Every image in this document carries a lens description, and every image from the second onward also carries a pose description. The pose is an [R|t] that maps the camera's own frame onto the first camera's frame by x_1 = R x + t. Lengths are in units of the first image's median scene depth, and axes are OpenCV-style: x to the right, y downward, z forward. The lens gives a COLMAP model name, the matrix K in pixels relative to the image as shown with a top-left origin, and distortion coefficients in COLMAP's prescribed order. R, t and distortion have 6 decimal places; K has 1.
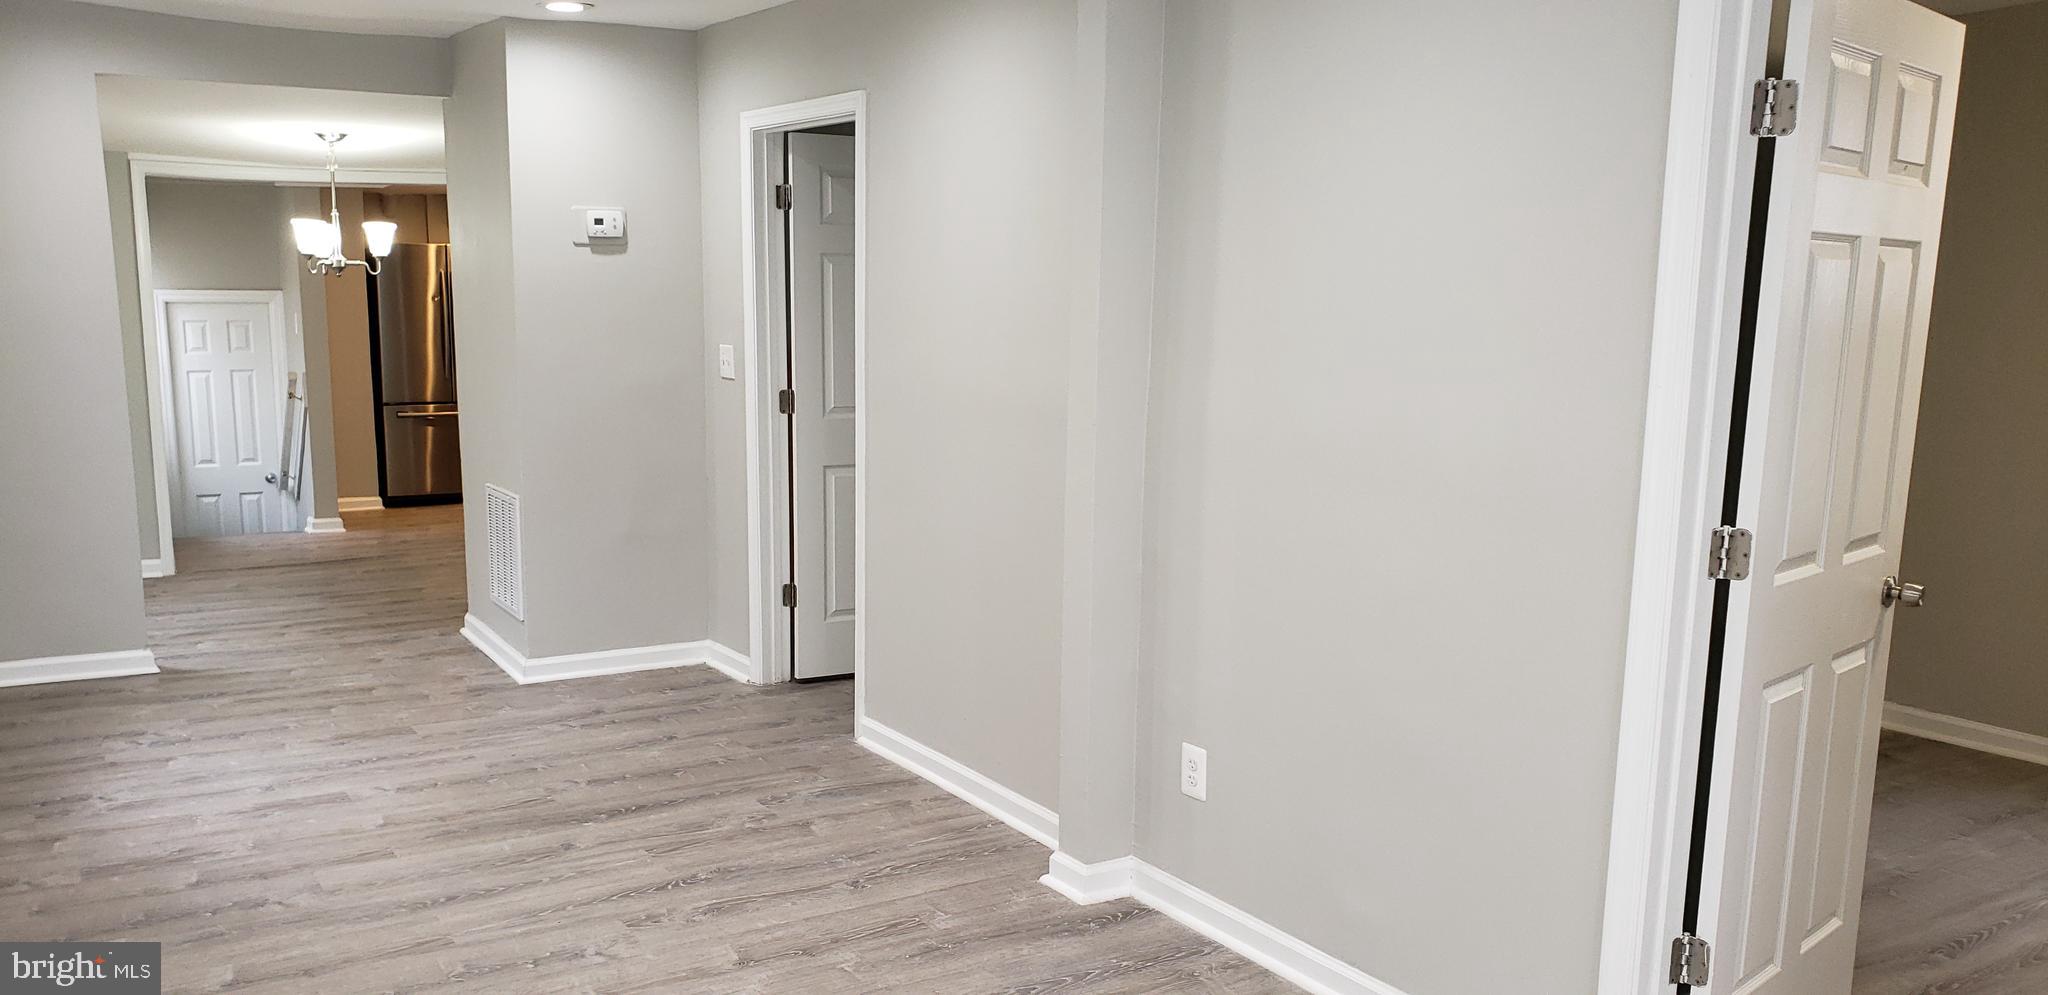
lens RADIAL K [[1523.0, 0, 975.8], [0, 1523.0, 564.3], [0, 0, 1]] dist [-0.001982, 0.001139]
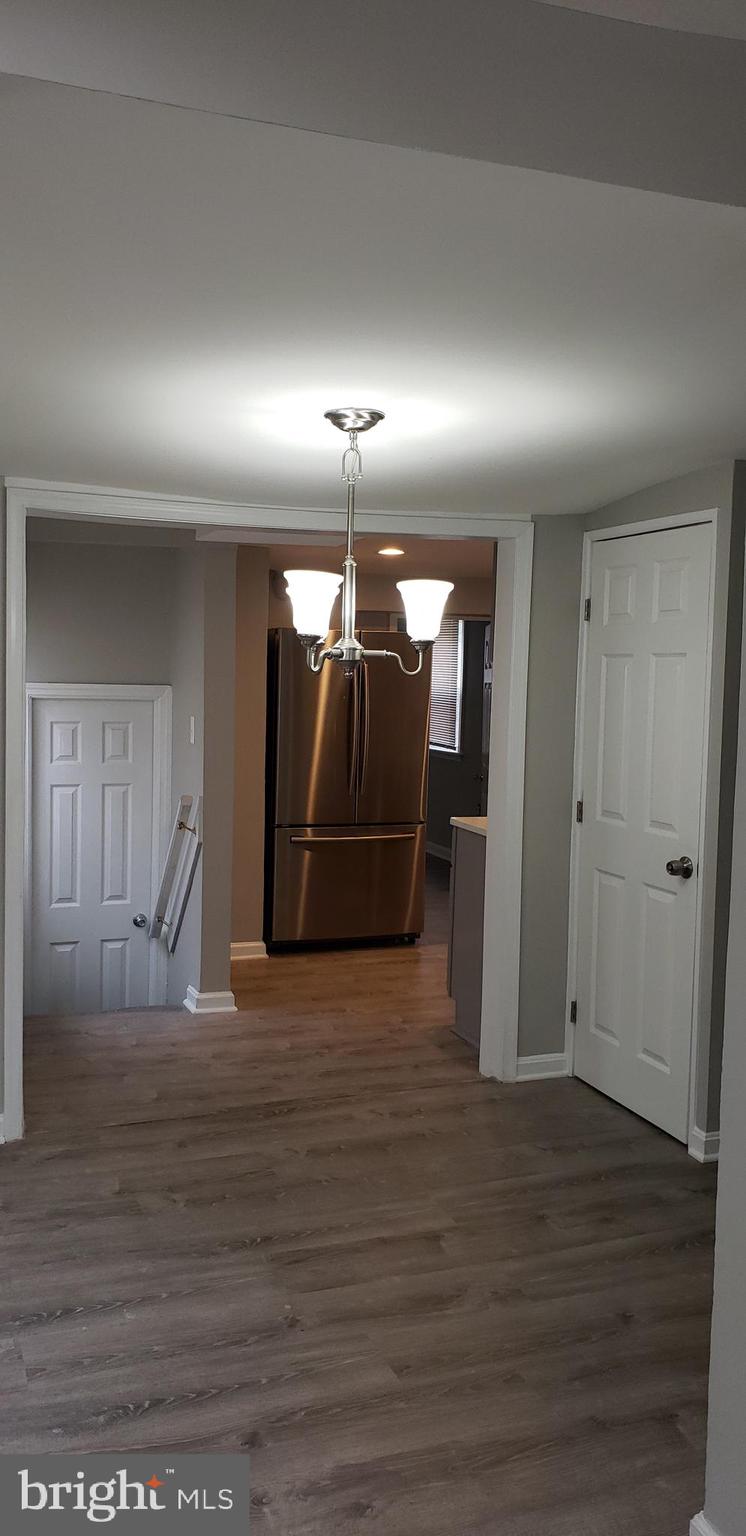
lens RADIAL K [[1216.8, 0, 373.0], [0, 1216.8, 768.0], [0, 0, 1]] dist [0.100289, -0.000766]
pose [[0.980559, 0.025357, -0.194579, -0.236277], [-0.044779, 0.994366, -0.096076, -0.083658], [0.191047, 0.102921, 0.976170, 0.420702]]
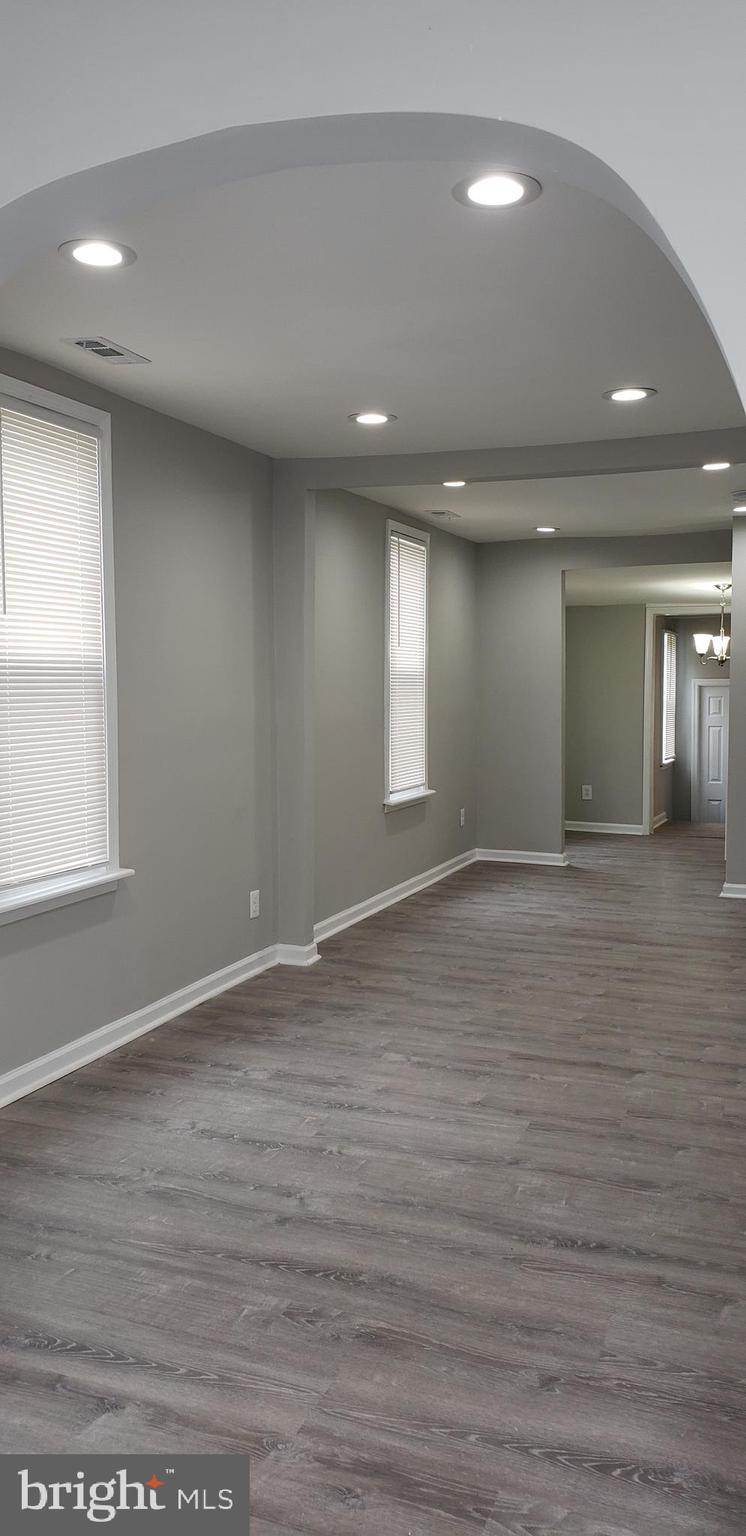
lens RADIAL K [[1142.2, 0, 392.7], [0, 1142.2, 767.3], [0, 0, 1]] dist [-0.001982, 0.001139]
pose [[0.612270, 0.046903, -0.789256, 0.277150], [-0.135076, 0.989768, -0.045968, 0.025062], [0.779025, 0.134754, 0.612341, -0.048822]]
